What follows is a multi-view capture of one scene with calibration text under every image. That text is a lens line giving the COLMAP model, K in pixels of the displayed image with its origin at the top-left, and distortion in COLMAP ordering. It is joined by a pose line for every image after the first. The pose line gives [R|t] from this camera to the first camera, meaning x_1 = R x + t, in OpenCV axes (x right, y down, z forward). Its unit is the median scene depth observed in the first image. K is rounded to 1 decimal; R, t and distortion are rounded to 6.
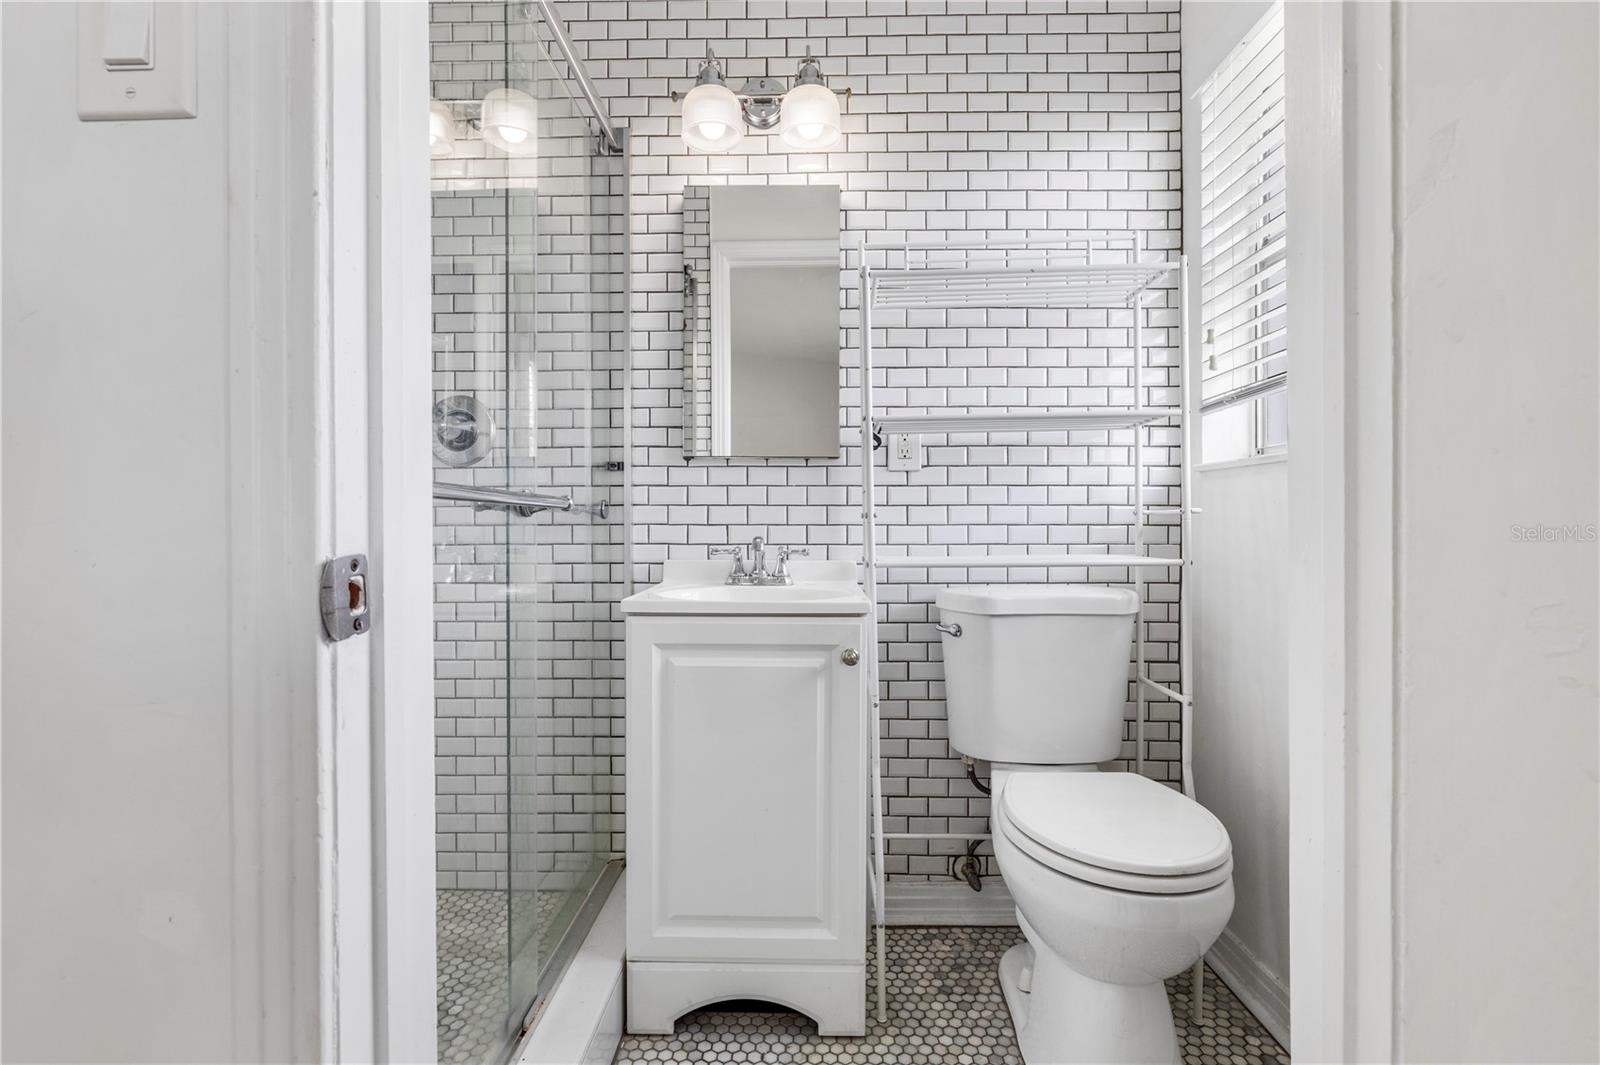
lens RADIAL K [[727.6, 0, 800.4], [0, 727.6, 529.8], [0, 0, 1]] dist [-0.001170, -0.000032]
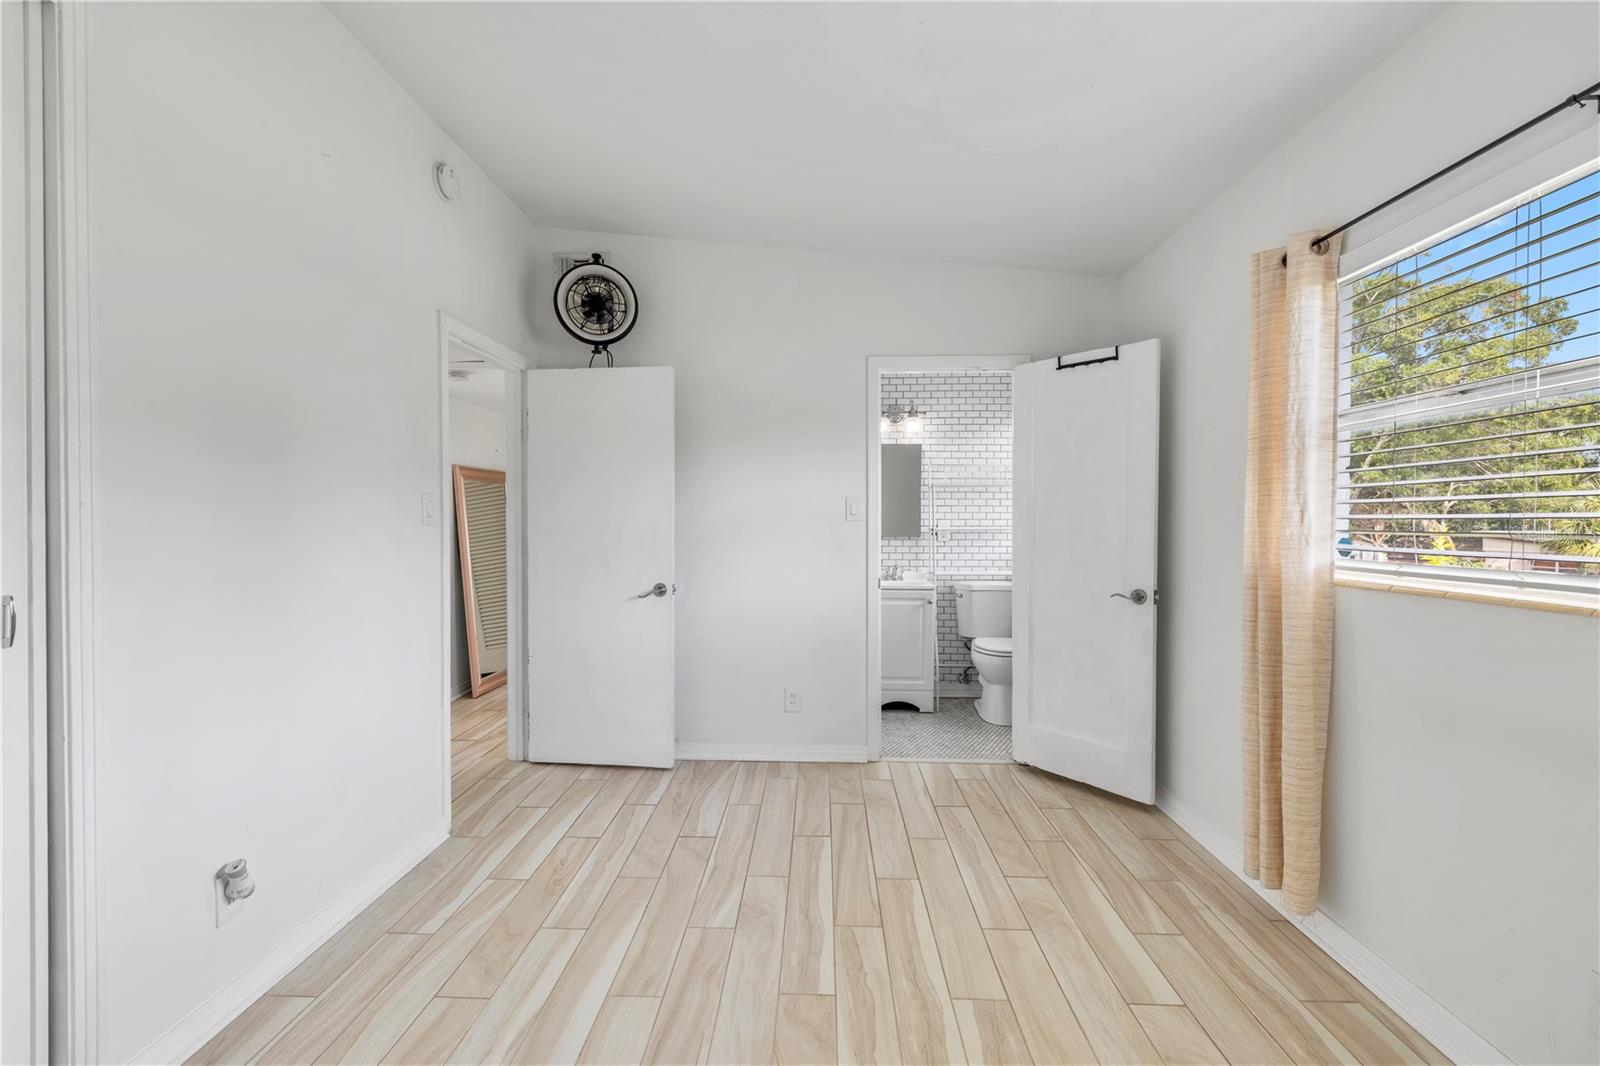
lens RADIAL K [[681.9, 0, 800.0], [0, 681.9, 533.0], [0, 0, 1]] dist [-0.000715, -0.000310]
pose [[0.999660, 0.003522, -0.025837, -0.358255], [-0.003185, 0.999910, 0.013055, -0.148244], [0.025880, -0.012968, 0.999581, -1.733265]]
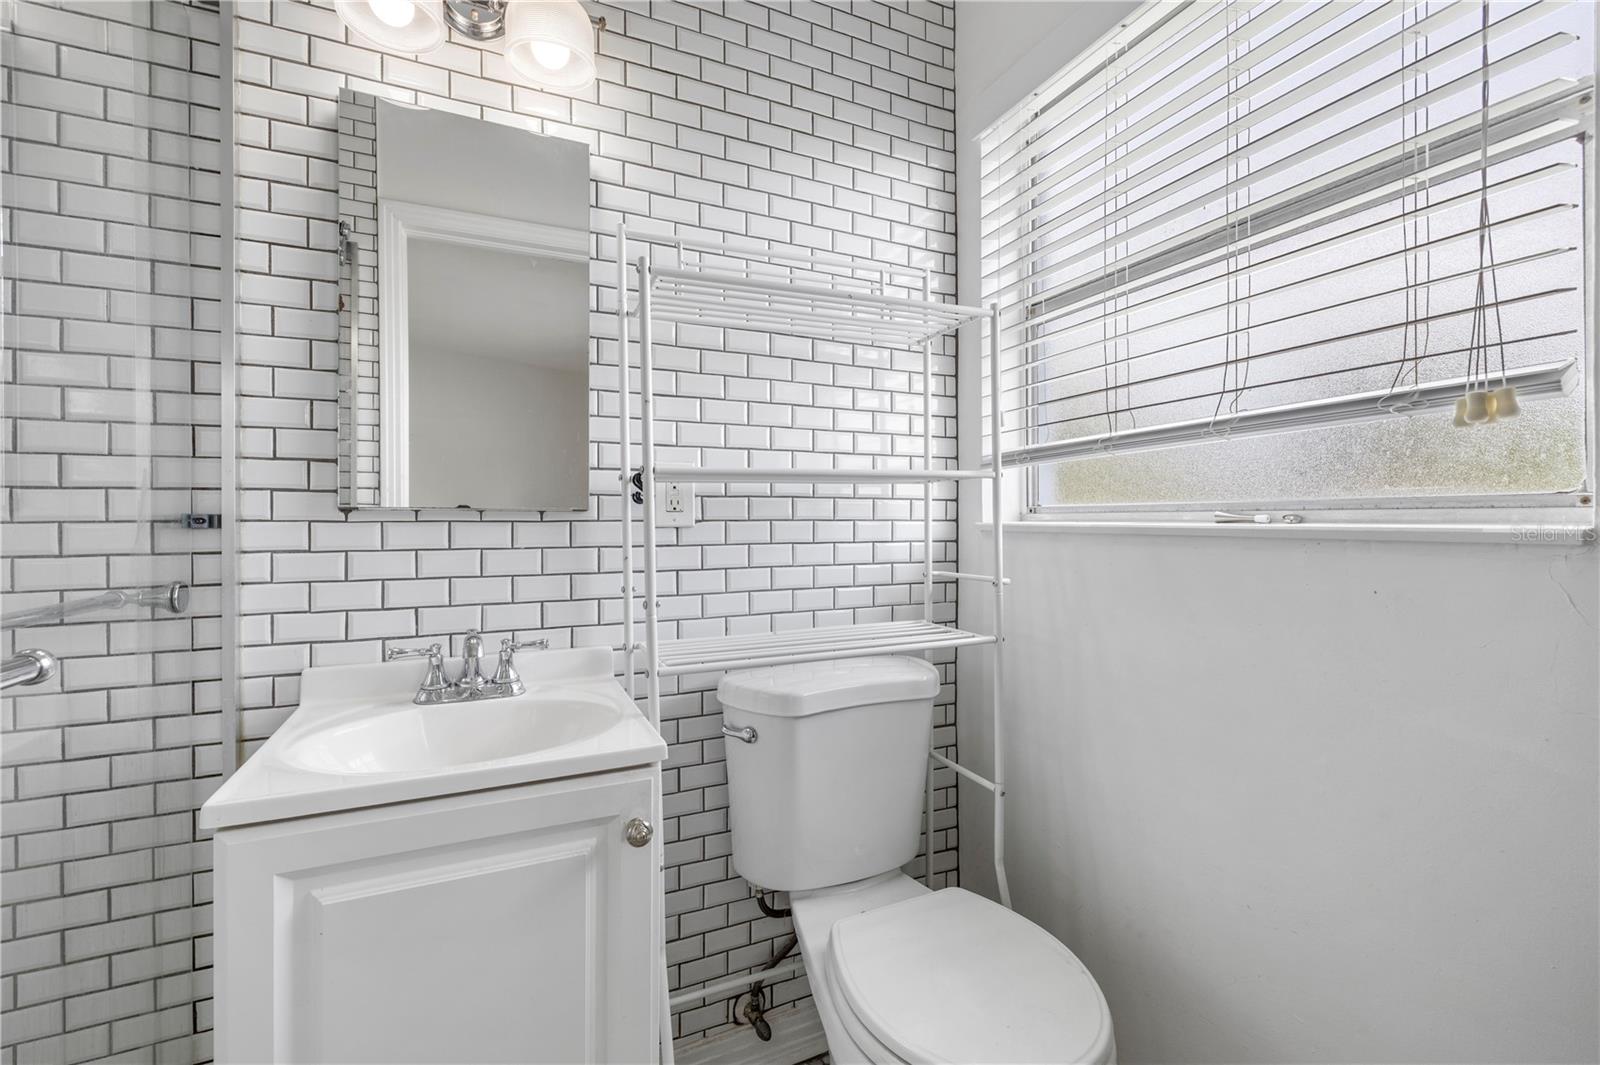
lens RADIAL K [[676.4, 0, 799.1], [0, 676.4, 523.2], [0, 0, 1]] dist [0.000748, 0.000240]
pose [[0.903316, -0.001924, 0.428970, -0.048955], [0.004825, 0.999972, -0.005676, -0.080354], [-0.428948, 0.007197, 0.903301, 0.280587]]
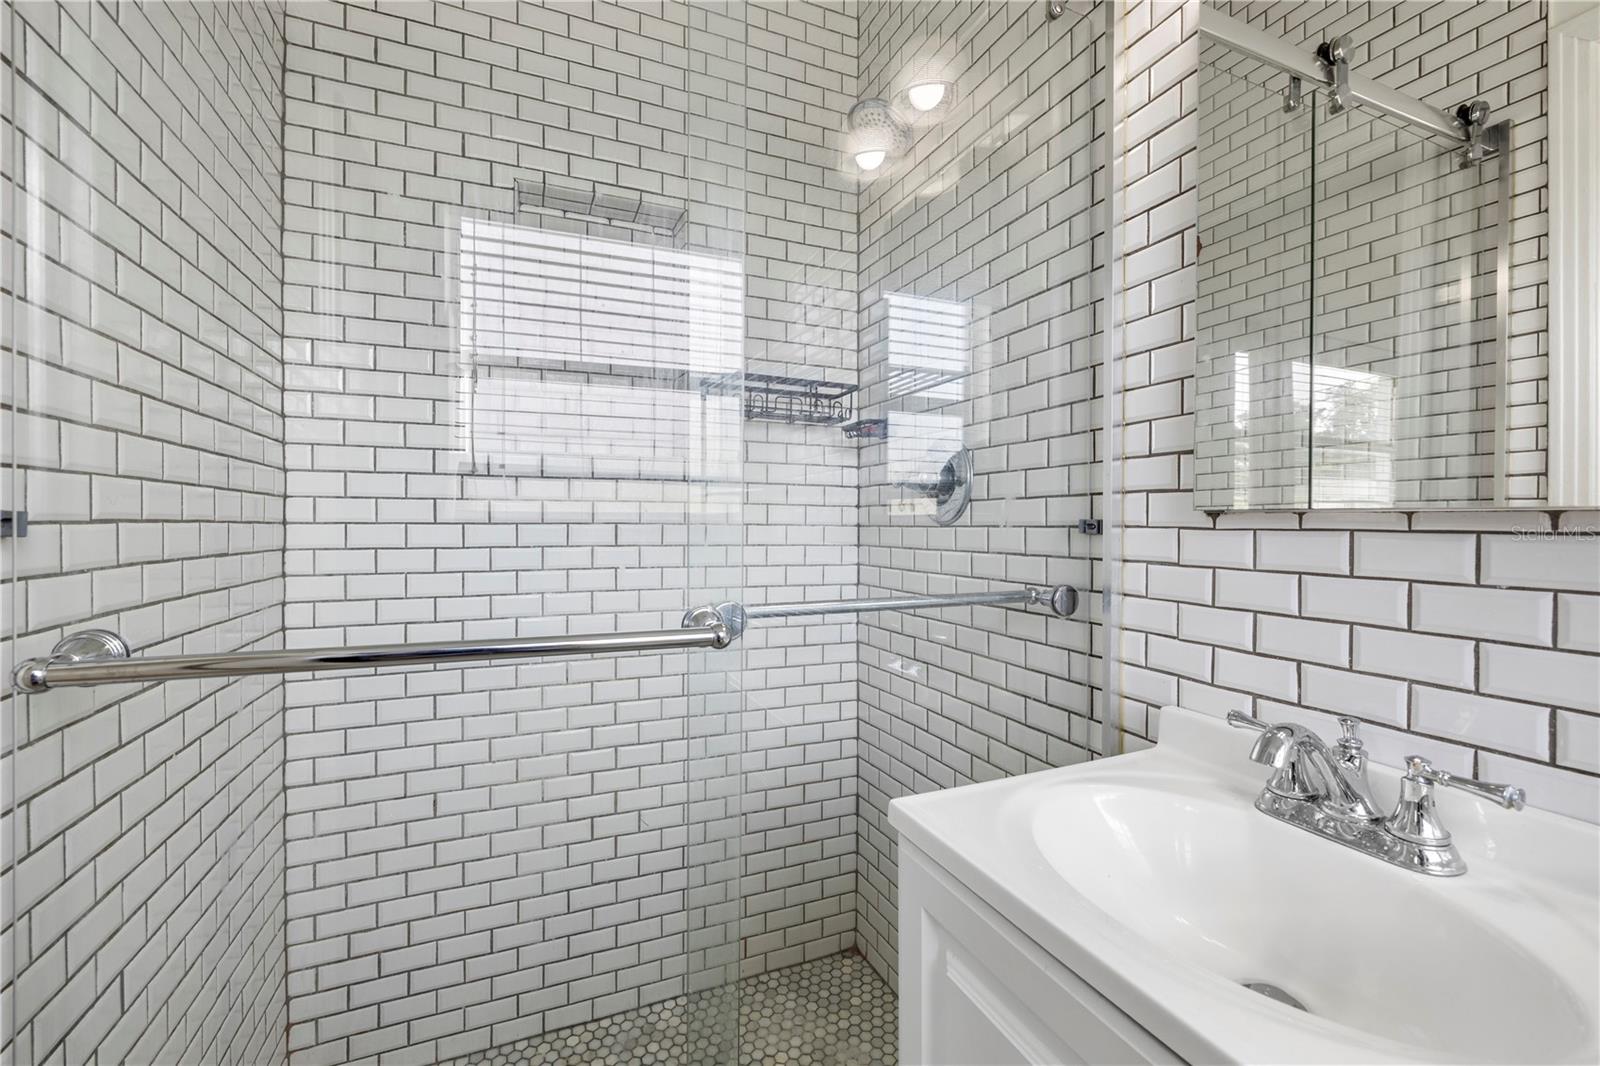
lens RADIAL K [[676.4, 0, 799.1], [0, 676.4, 523.7], [0, 0, 1]] dist [0.000748, 0.000240]
pose [[0.403089, 0.006987, -0.915134, 0.154536], [-0.008299, 0.999958, 0.003979, -0.090234], [0.915123, 0.005991, 0.403130, 0.555250]]
